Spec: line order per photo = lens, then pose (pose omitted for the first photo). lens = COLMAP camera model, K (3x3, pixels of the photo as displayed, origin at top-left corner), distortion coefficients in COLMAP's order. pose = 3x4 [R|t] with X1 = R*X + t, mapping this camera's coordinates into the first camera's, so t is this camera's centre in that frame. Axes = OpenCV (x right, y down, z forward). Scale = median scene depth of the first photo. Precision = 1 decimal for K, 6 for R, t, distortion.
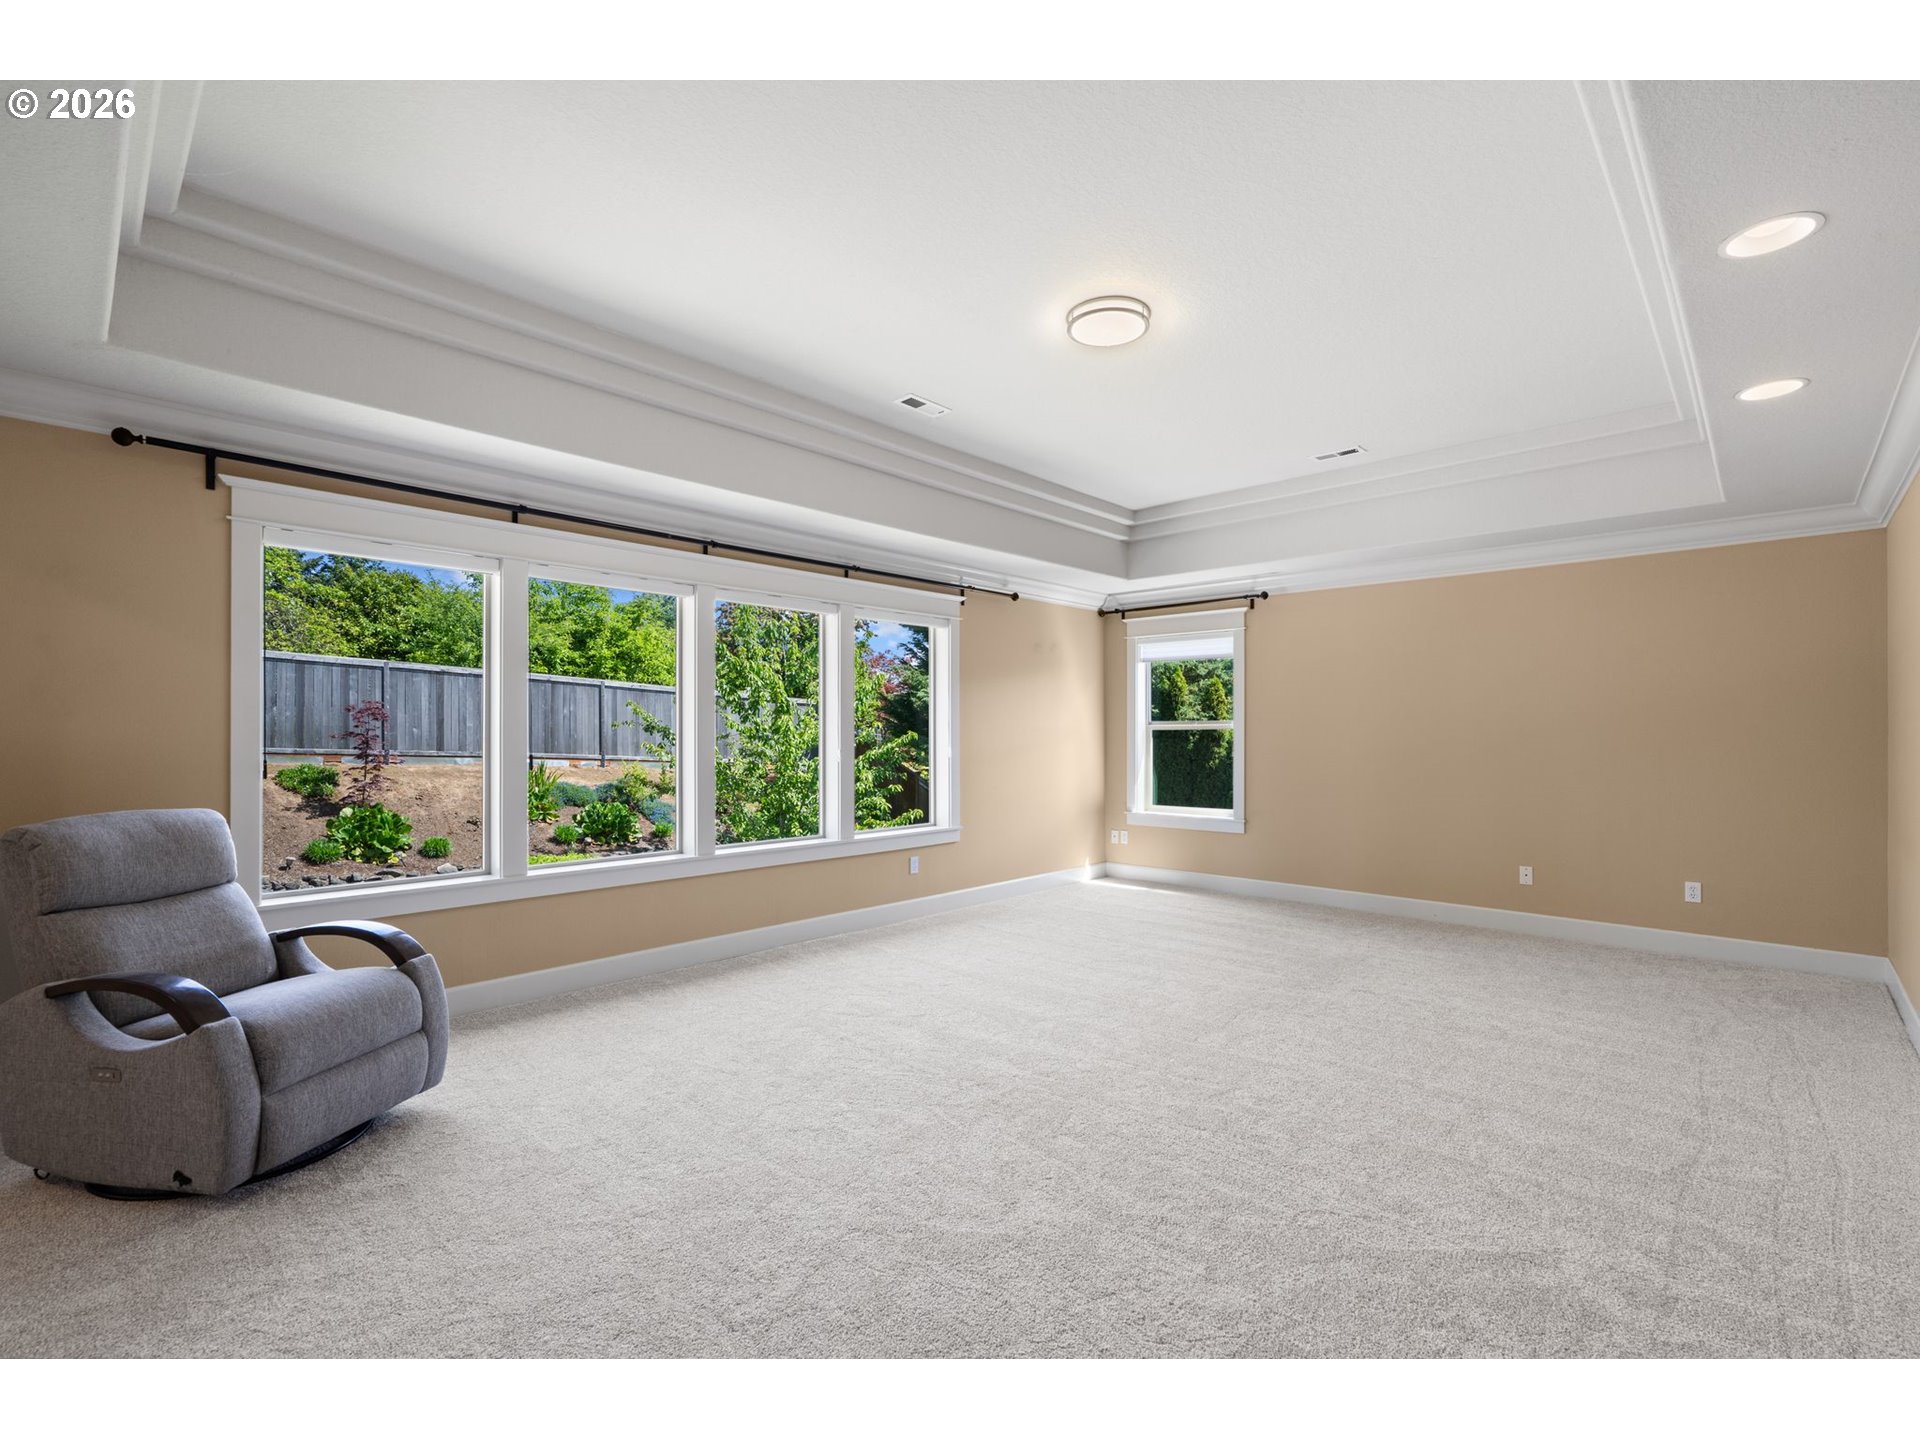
lens RADIAL K [[875.3, 0, 960.0], [0, 875.3, 720.0], [0, 0, 1]] dist [-0.001076, 0.000131]
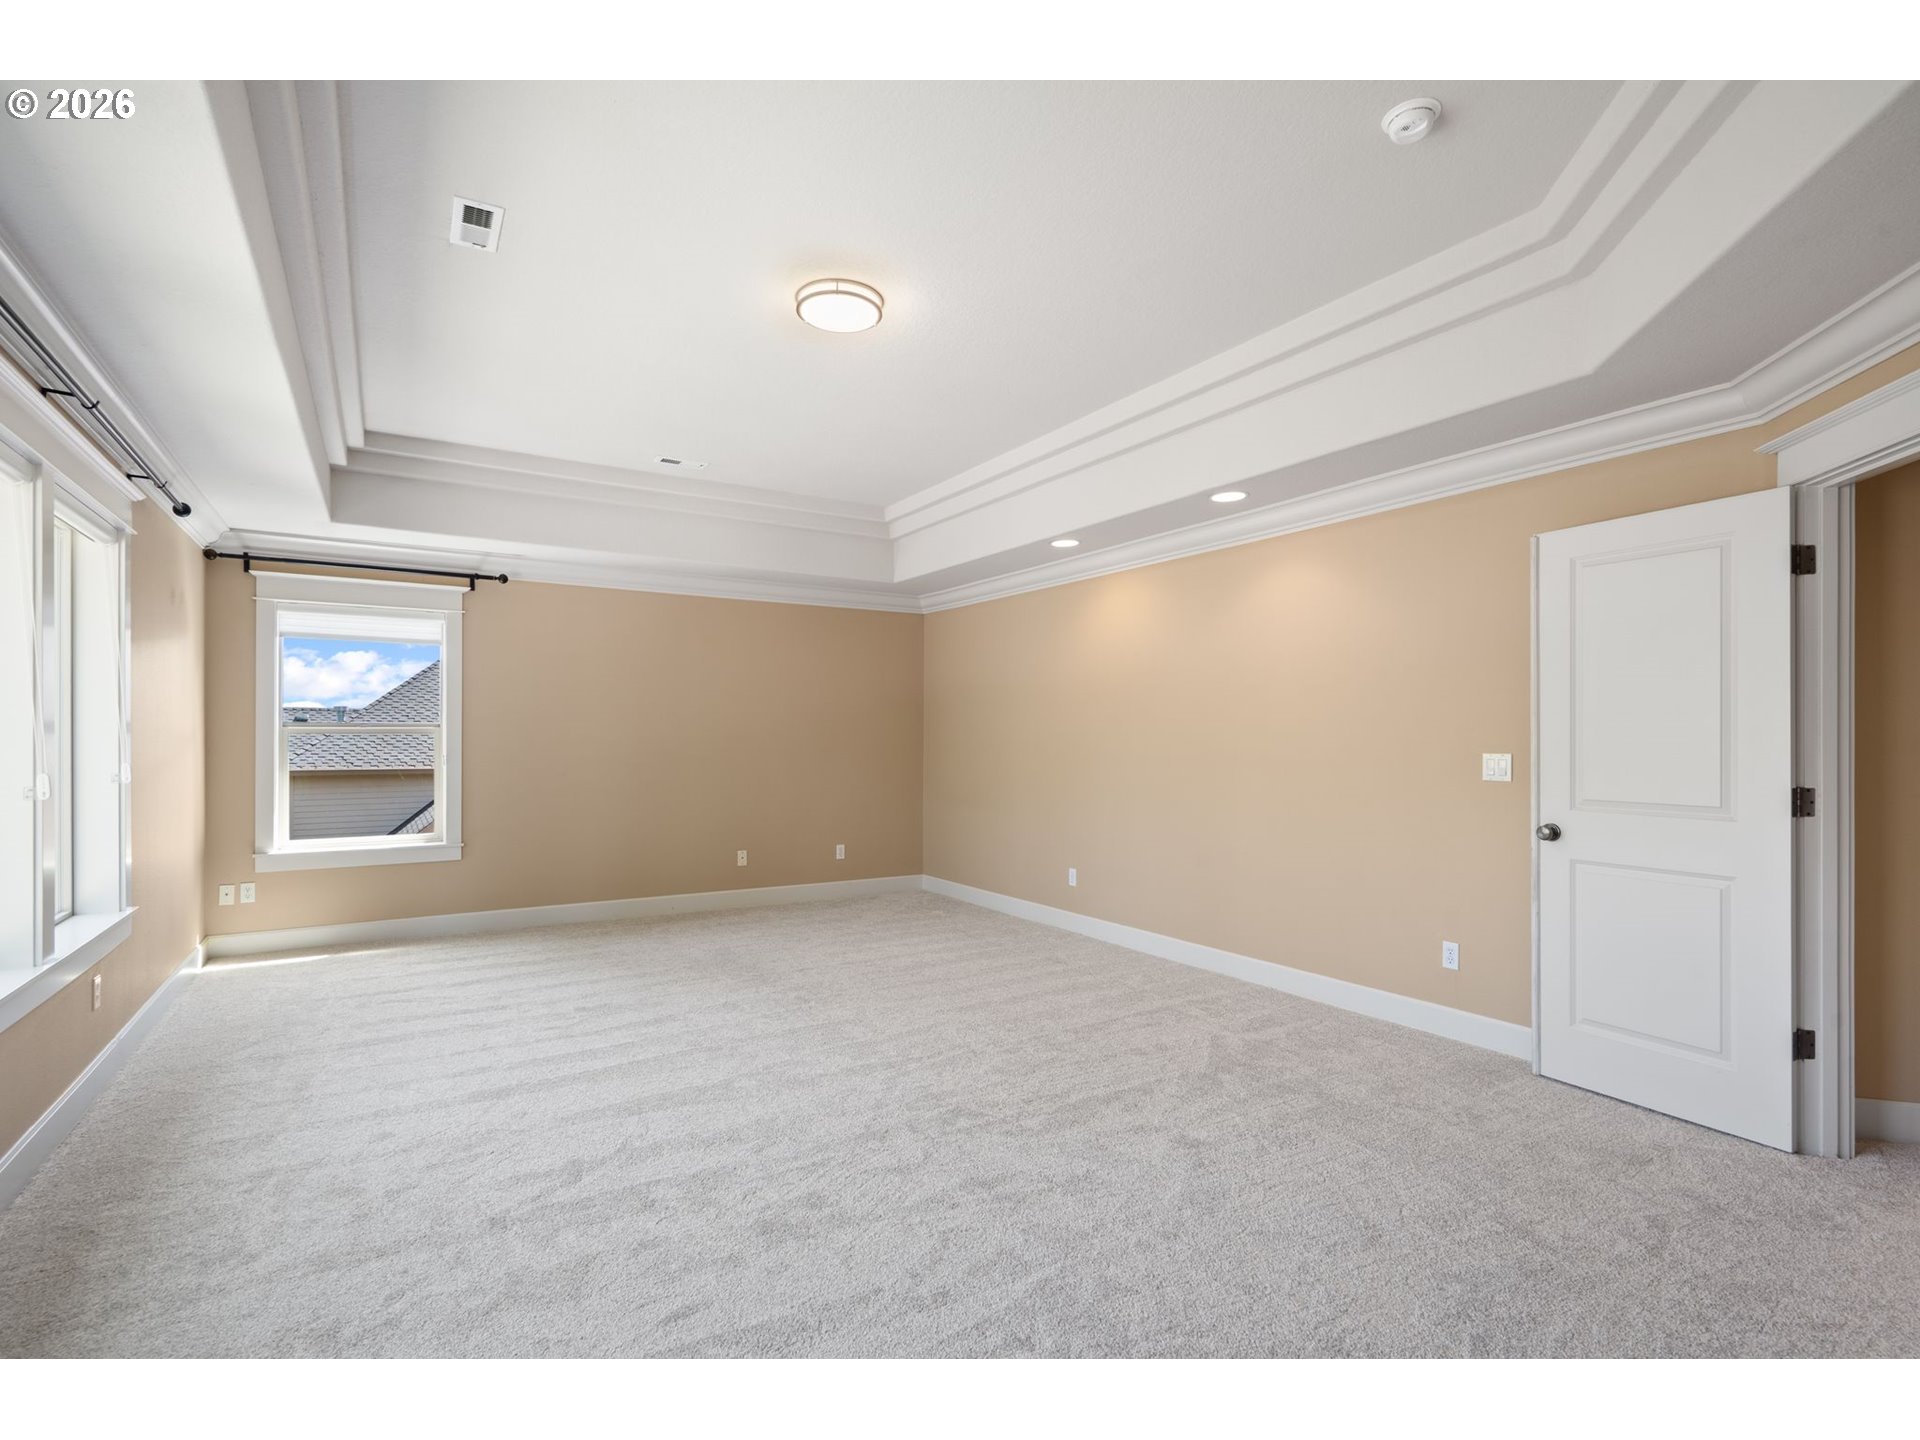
lens RADIAL K [[915.0, 0, 960.0], [0, 915.0, 720.0], [0, 0, 1]] dist [-0.002418, -0.000033]
pose [[0.261092, 0.020317, 0.965100, -0.431369], [-0.013247, 0.999760, -0.017463, 0.007204], [-0.965223, -0.008225, 0.261298, 0.352917]]
